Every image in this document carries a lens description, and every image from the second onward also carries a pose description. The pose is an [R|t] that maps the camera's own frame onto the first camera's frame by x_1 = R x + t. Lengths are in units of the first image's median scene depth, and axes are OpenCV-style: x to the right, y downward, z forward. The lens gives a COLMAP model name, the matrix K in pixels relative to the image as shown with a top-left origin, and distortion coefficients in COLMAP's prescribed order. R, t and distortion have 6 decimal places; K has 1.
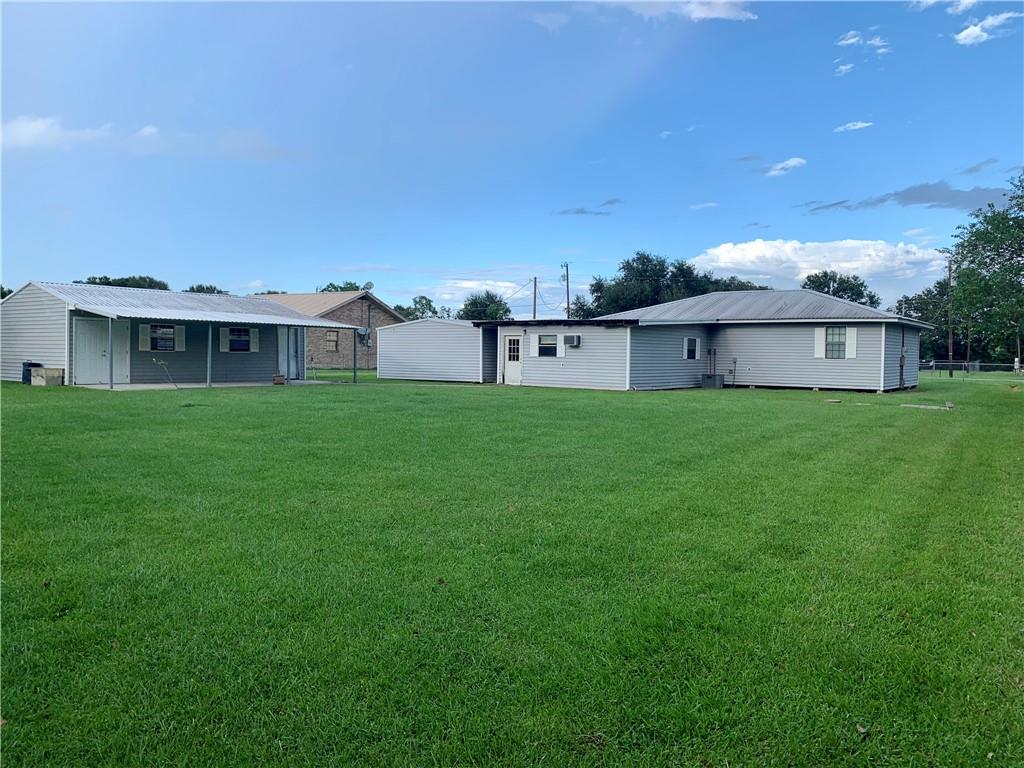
lens RADIAL K [[766.4, 0, 520.8], [0, 766.4, 376.9], [0, 0, 1]] dist [0.033466, -0.031209]
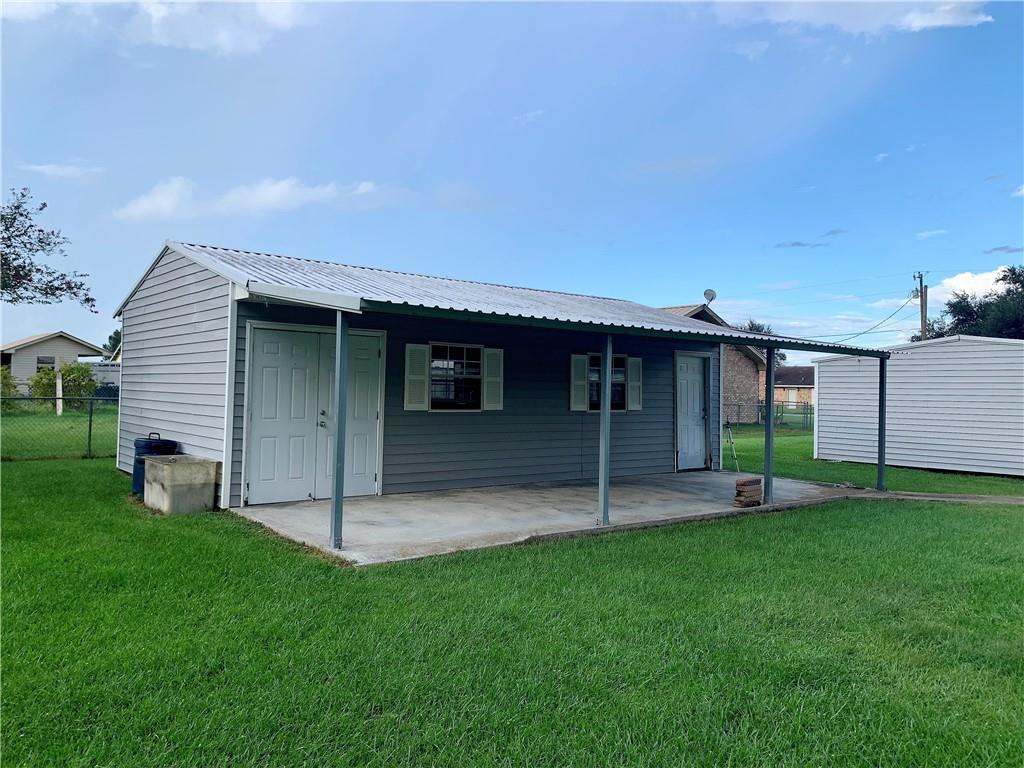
lens RADIAL K [[766.4, 0, 508.1], [0, 766.4, 385.0], [0, 0, 1]] dist [0.033466, -0.031209]
pose [[0.969534, -0.008451, -0.244811, -0.295394], [-0.004245, 0.998675, -0.051288, -0.023122], [0.244920, 0.050765, 0.968213, 0.542508]]
